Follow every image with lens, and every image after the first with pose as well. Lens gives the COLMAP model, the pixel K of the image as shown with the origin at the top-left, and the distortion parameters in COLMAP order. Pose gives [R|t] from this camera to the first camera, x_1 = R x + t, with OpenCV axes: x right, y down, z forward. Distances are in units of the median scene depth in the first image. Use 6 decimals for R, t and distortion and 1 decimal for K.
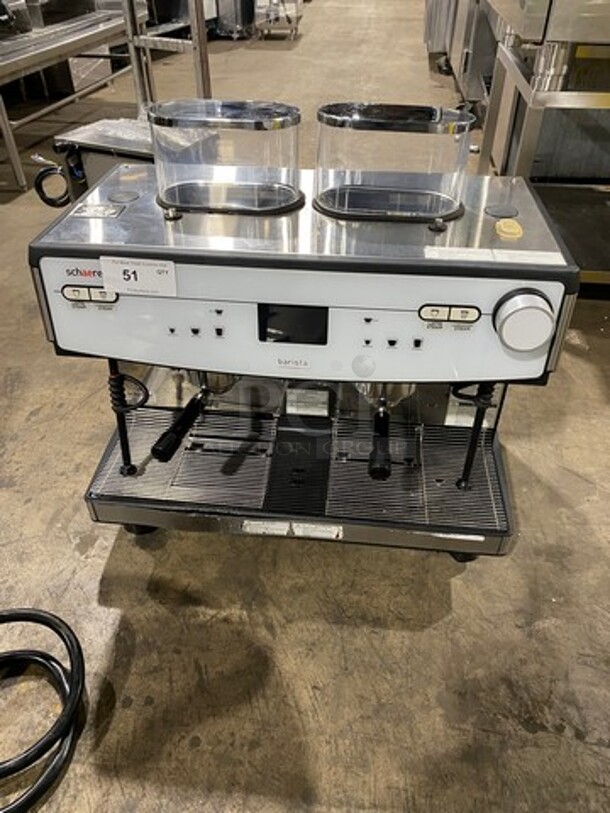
lens RADIAL K [[612.6, 0, 305.0], [0, 612.6, 406.5], [0, 0, 1]] dist [-0.004729, -0.003820]
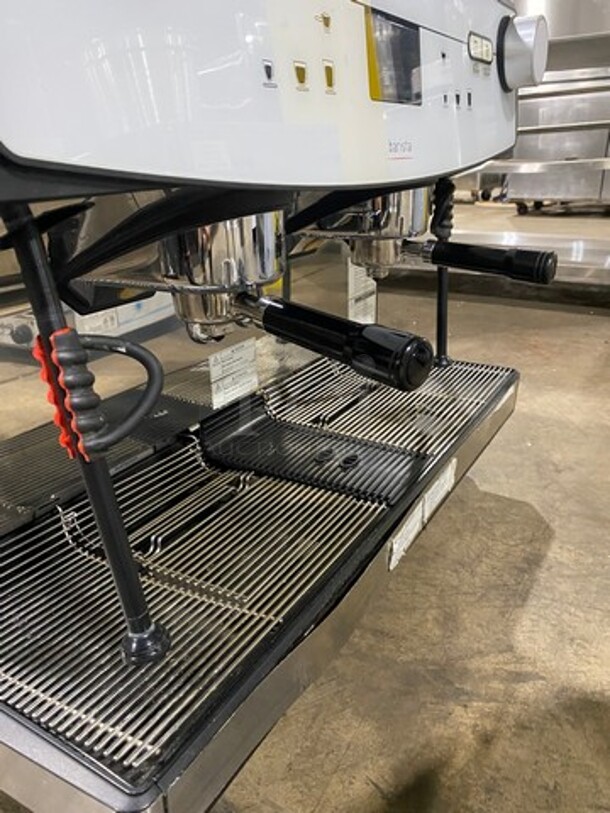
lens RADIAL K [[626.7, 0, 305.0], [0, 626.7, 406.5], [0, 0, 1]] dist [0.023242, -0.001311]
pose [[0.425146, -0.349693, 0.834845, -0.592784], [0.582929, 0.811384, 0.043009, 0.043765], [-0.692419, 0.468370, 0.548803, 0.828837]]
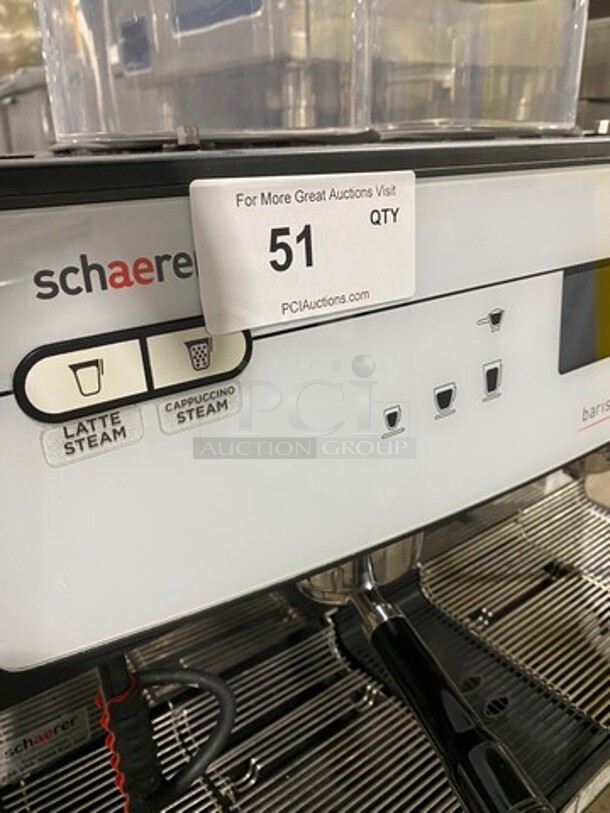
lens RADIAL K [[626.7, 0, 305.0], [0, 626.7, 406.5], [0, 0, 1]] dist [0.023242, -0.001311]
pose [[0.736918, -0.287177, 0.611949, -0.428152], [0.438356, 0.892142, -0.109208, -0.109883], [-0.514583, 0.348729, 0.783321, 0.736976]]
